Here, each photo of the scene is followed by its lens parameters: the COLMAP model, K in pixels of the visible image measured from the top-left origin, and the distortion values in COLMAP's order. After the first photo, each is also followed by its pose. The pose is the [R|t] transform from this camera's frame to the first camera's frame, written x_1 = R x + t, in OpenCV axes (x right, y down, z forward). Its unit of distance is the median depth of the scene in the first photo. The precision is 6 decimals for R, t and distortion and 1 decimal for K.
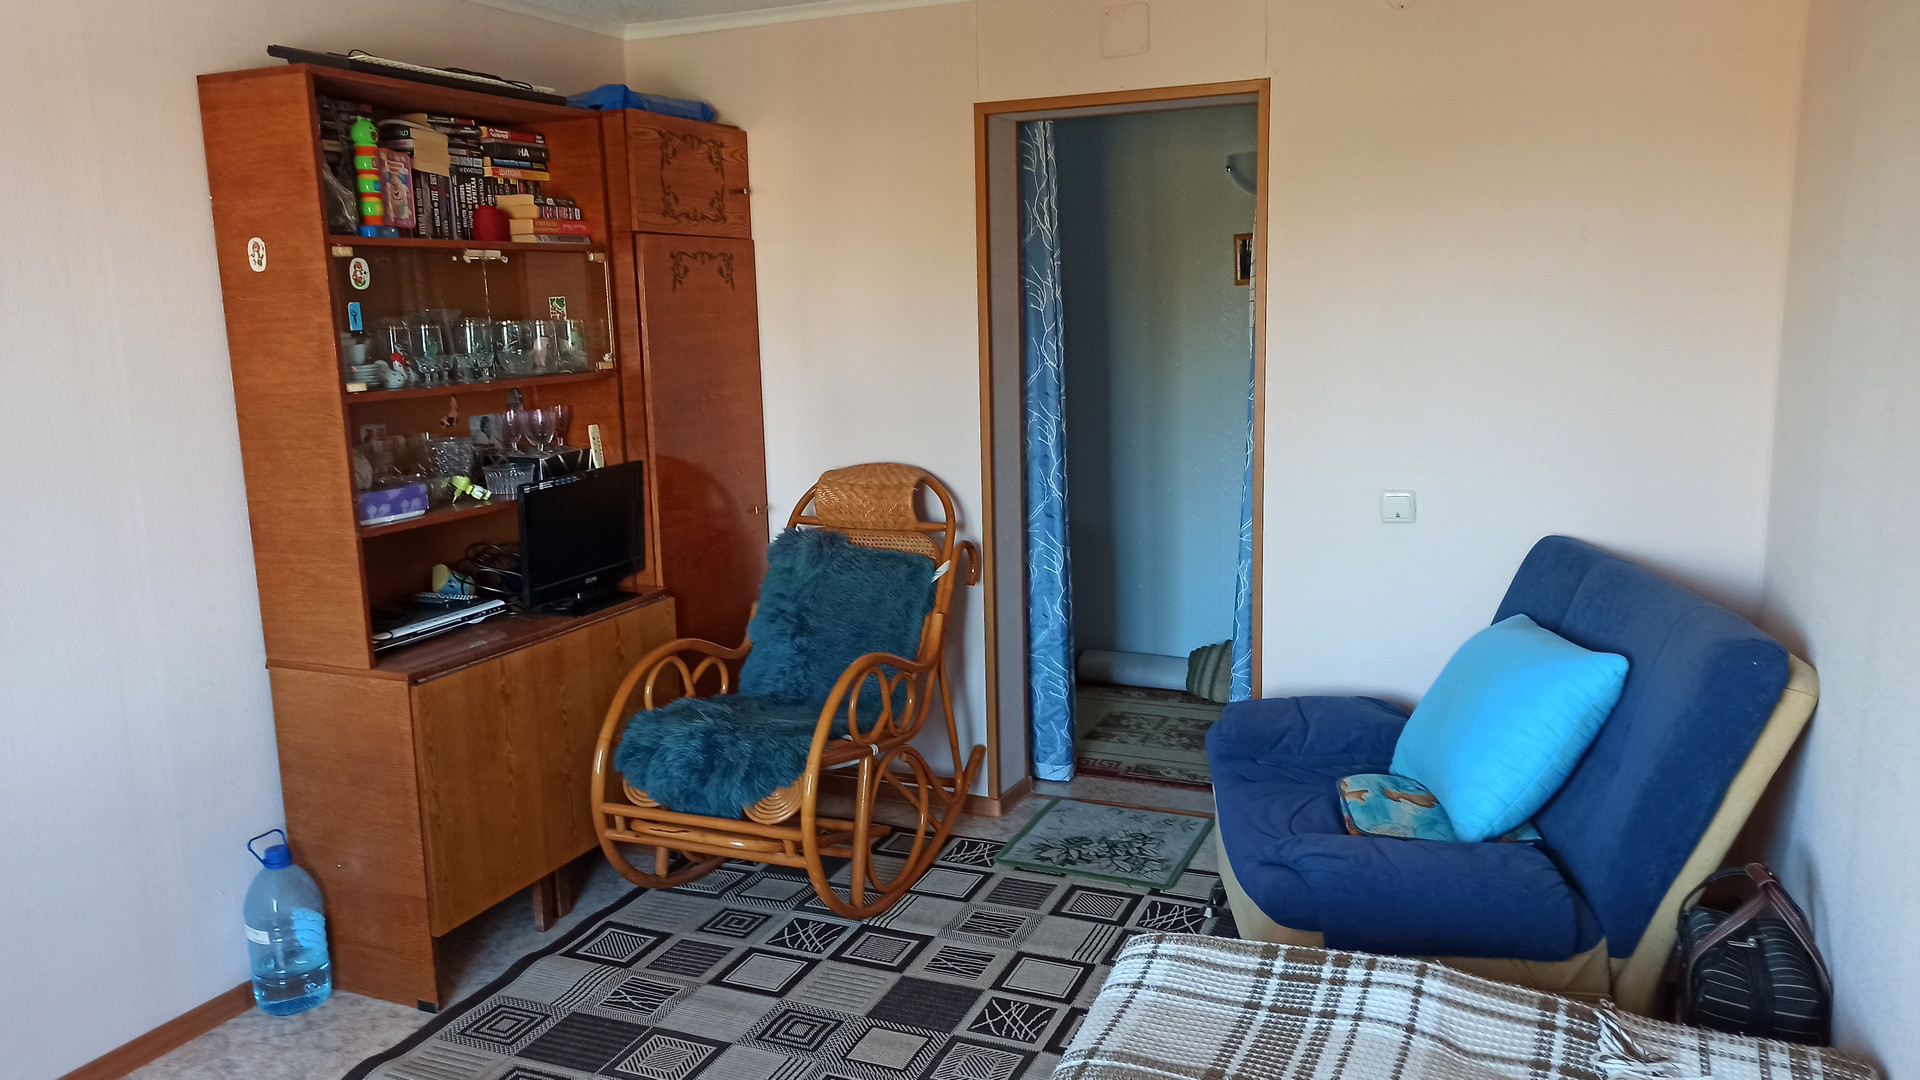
lens RADIAL K [[1414.7, 0, 961.2], [0, 1414.7, 541.0], [0, 0, 1]] dist [0.049775, -0.004114]
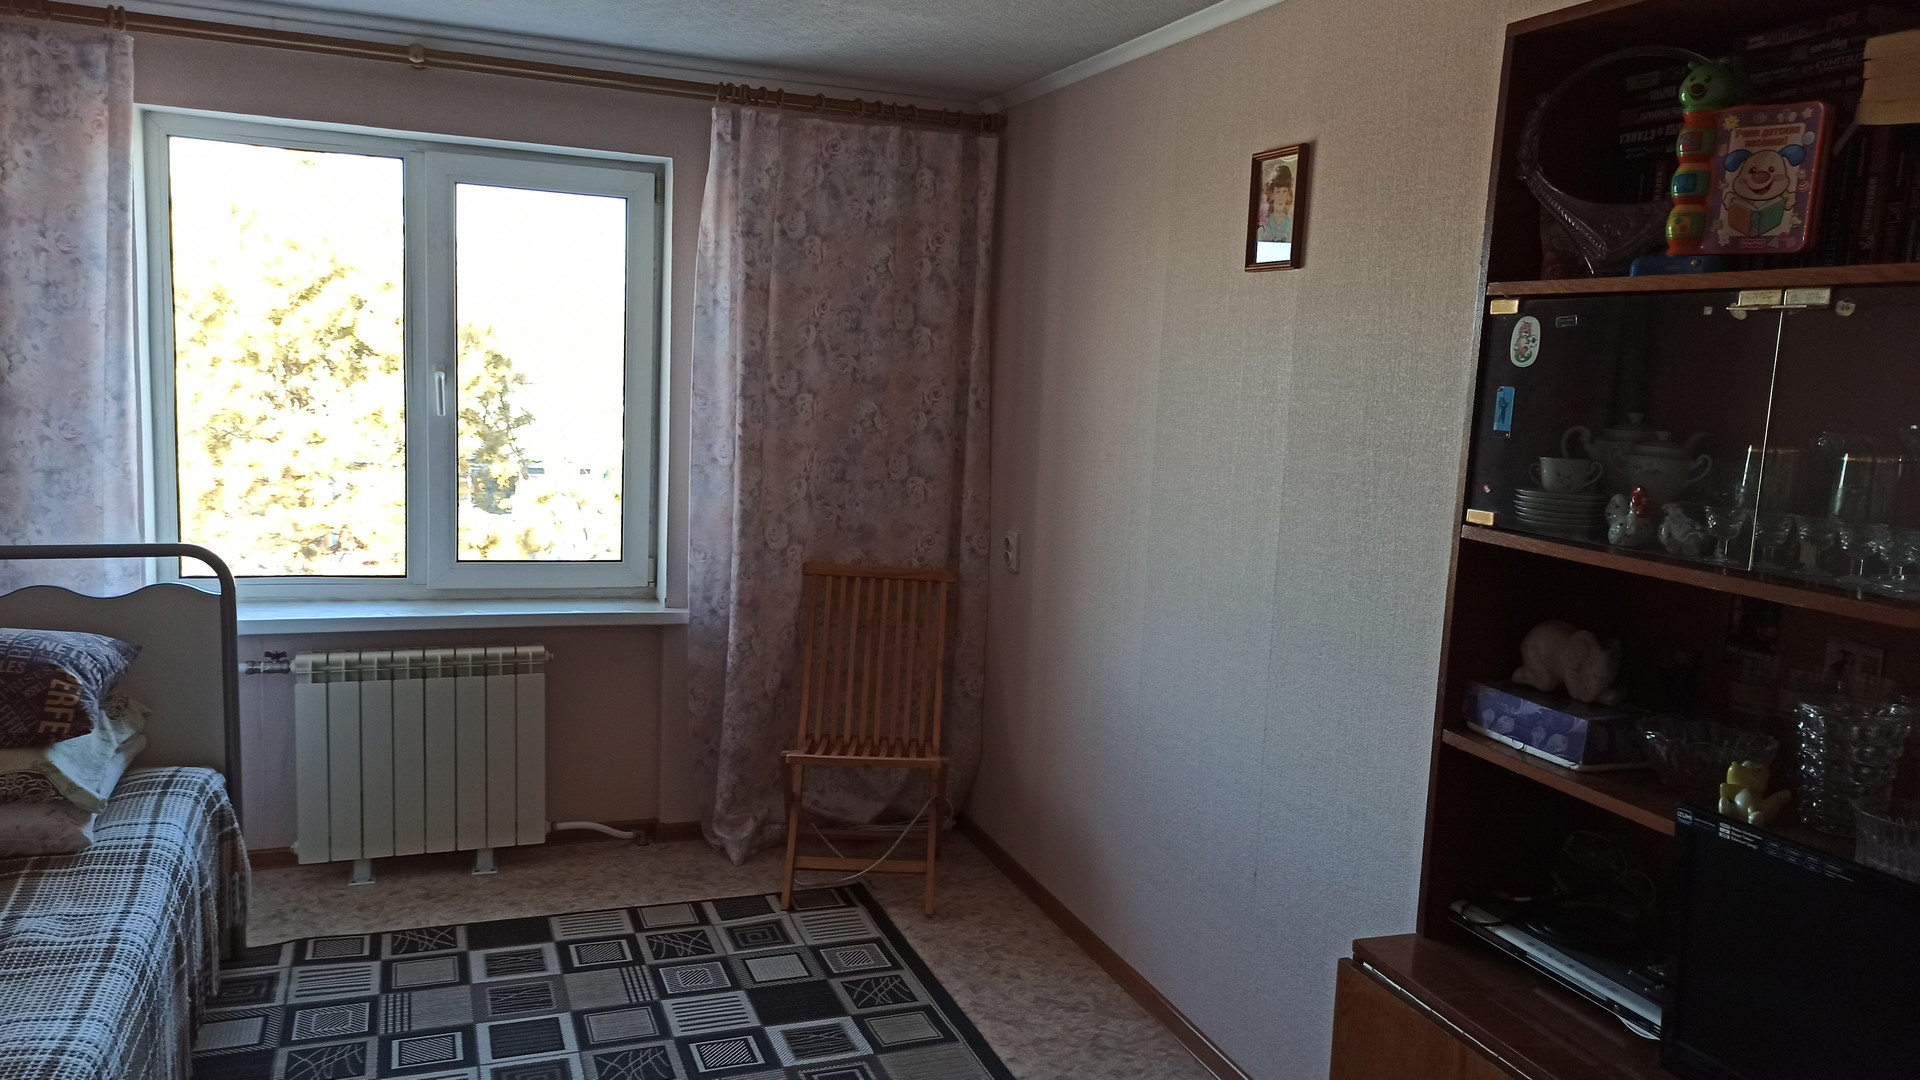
lens RADIAL K [[1414.7, 0, 963.2], [0, 1414.7, 532.7], [0, 0, 1]] dist [0.049775, -0.004114]
pose [[-0.721864, 0.072690, -0.688206, 0.182884], [-0.152950, 0.953117, 0.261101, -0.231405], [0.674921, 0.293740, -0.676904, 1.272621]]
